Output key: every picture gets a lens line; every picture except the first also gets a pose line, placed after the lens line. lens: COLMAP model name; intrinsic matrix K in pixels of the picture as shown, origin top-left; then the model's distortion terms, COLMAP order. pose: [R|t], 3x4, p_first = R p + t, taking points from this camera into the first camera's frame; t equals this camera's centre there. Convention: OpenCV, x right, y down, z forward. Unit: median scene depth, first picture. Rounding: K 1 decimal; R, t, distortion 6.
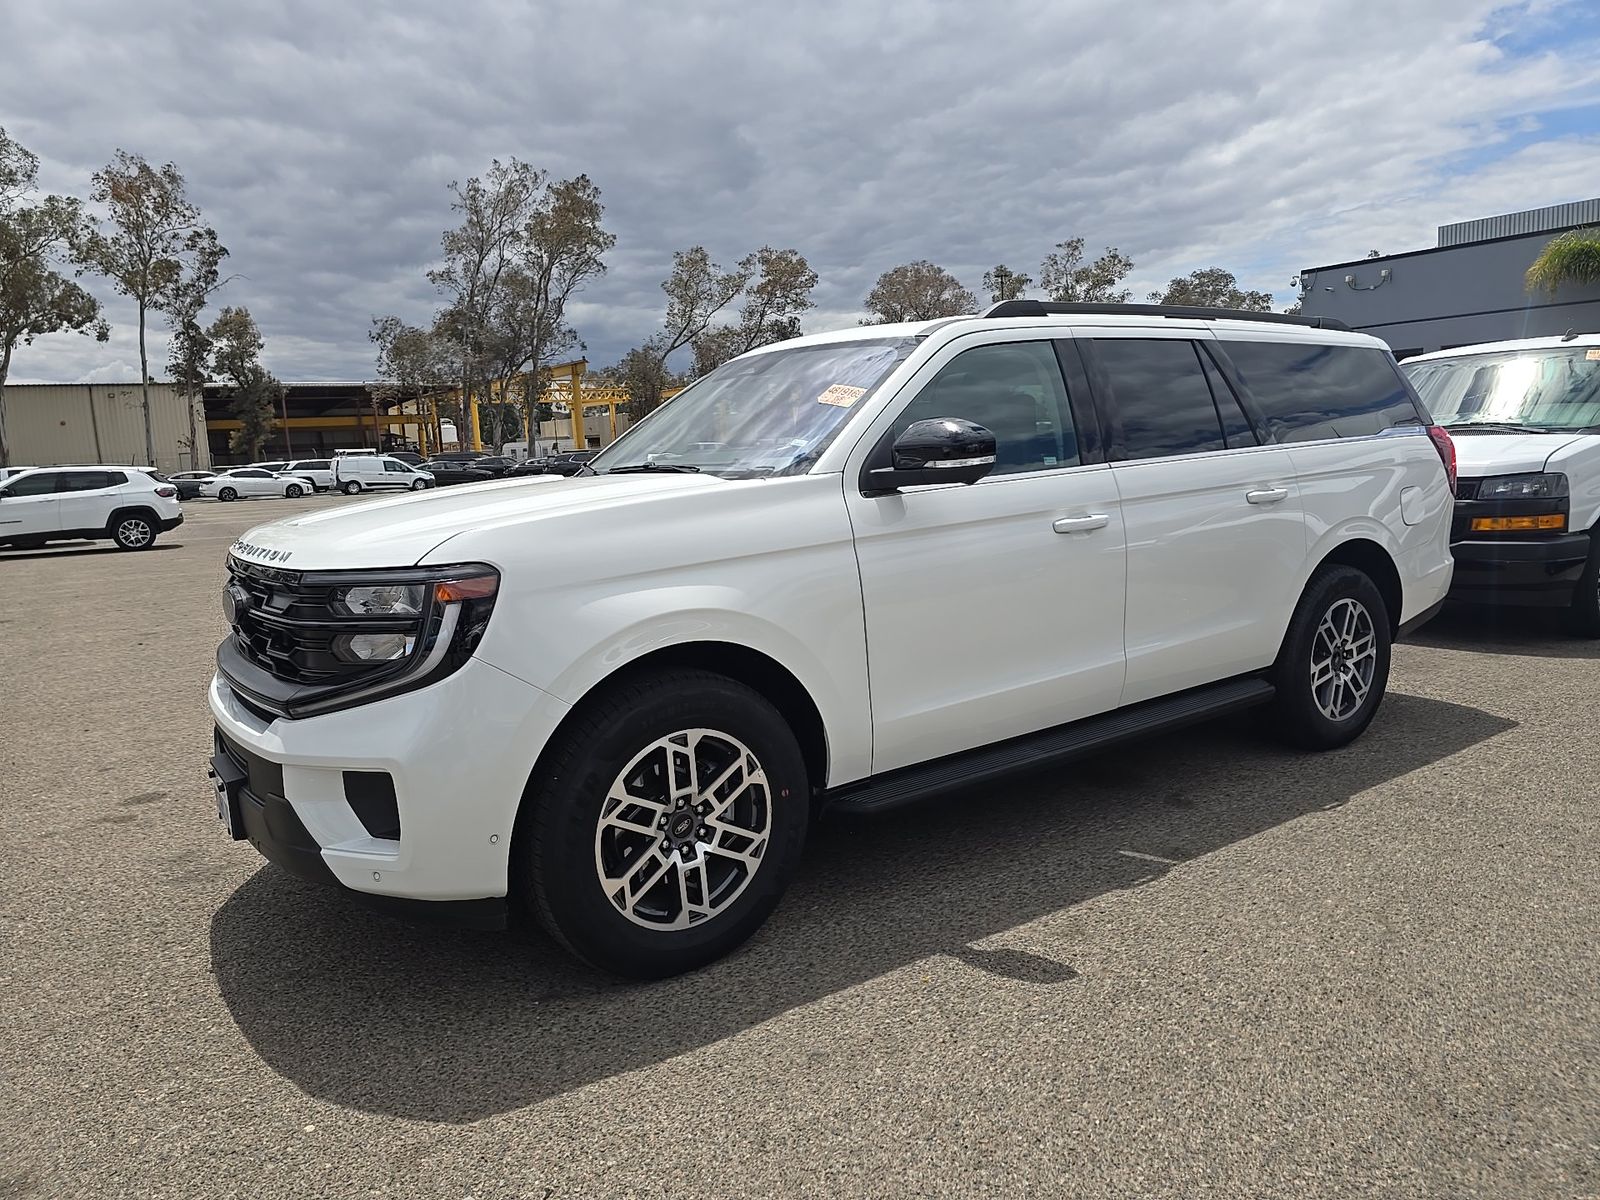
lens RADIAL K [[1075.6, 0, 797.7], [0, 1075.6, 609.1], [0, 0, 1]] dist [0.015258, -0.024972]
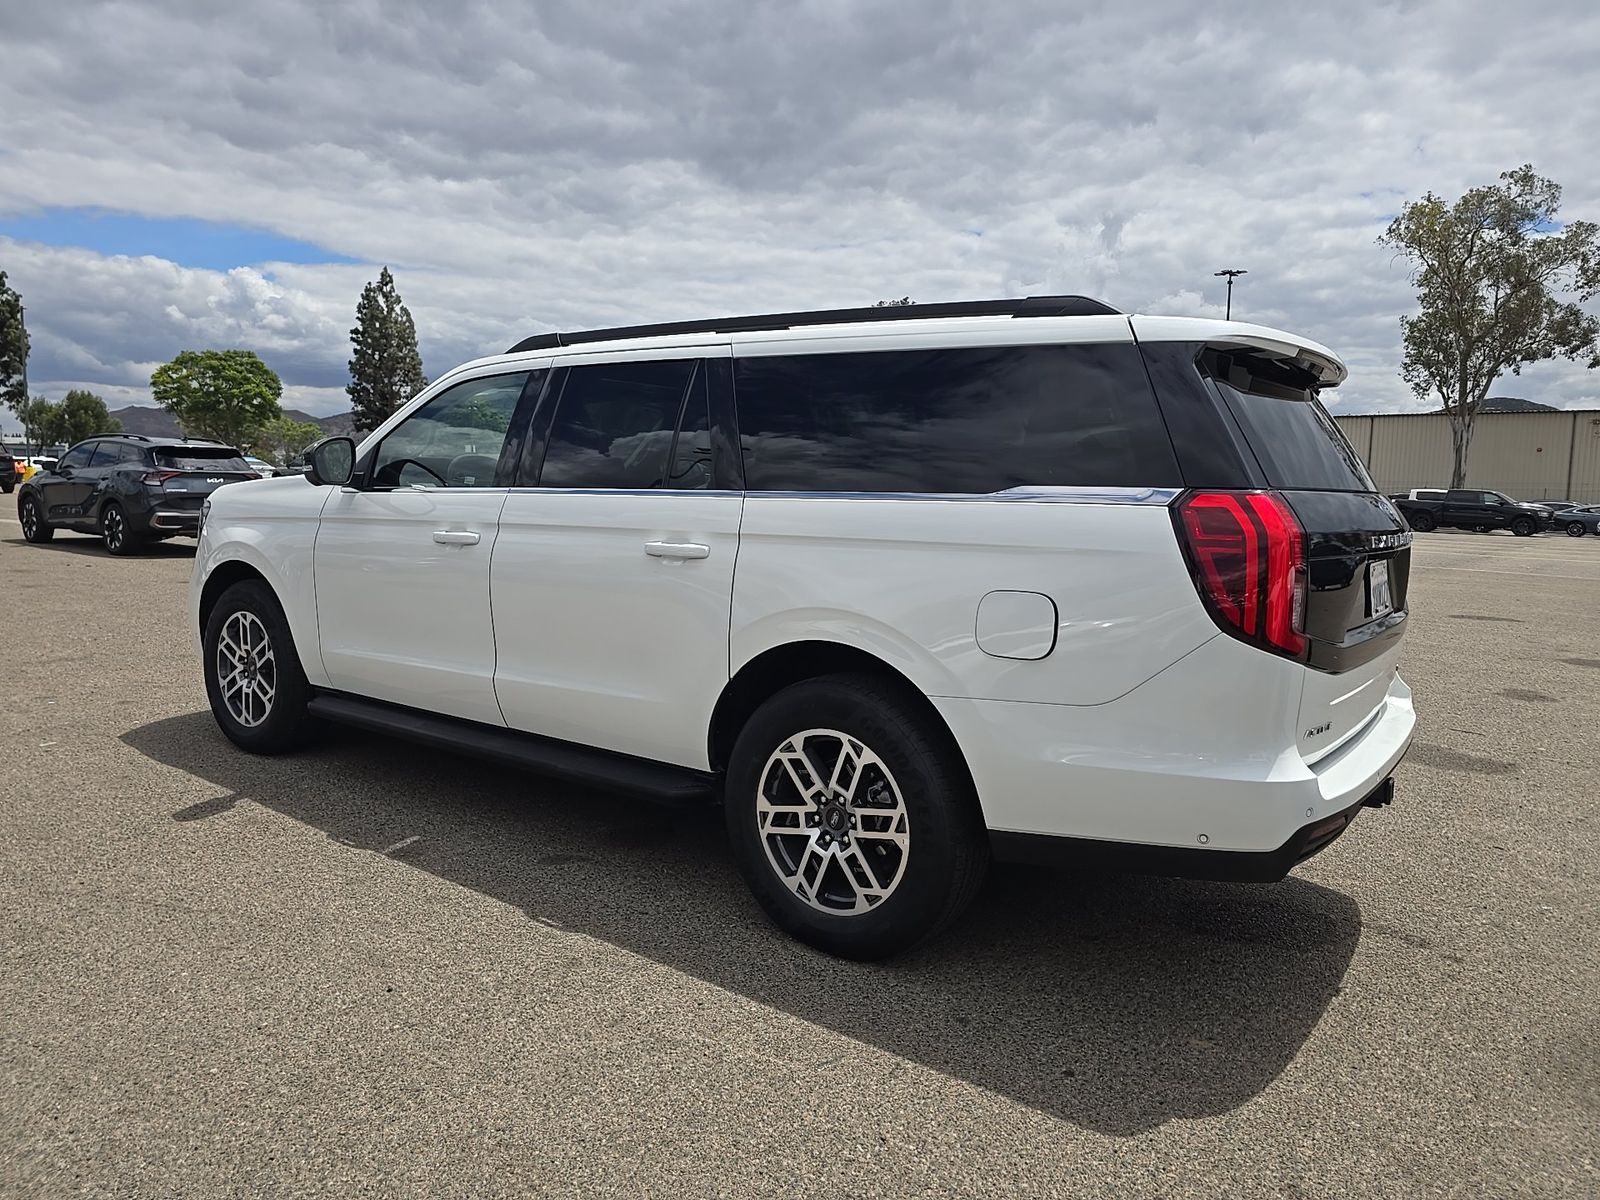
lens RADIAL K [[1075.6, 0, 793.1], [0, 1075.6, 611.7], [0, 0, 1]] dist [0.015258, -0.024972]
pose [[0.331903, 0.151807, -0.931018, 1.817834], [-0.172508, 0.980090, 0.098310, -0.214484], [0.927406, 0.127978, 0.351483, 1.186774]]
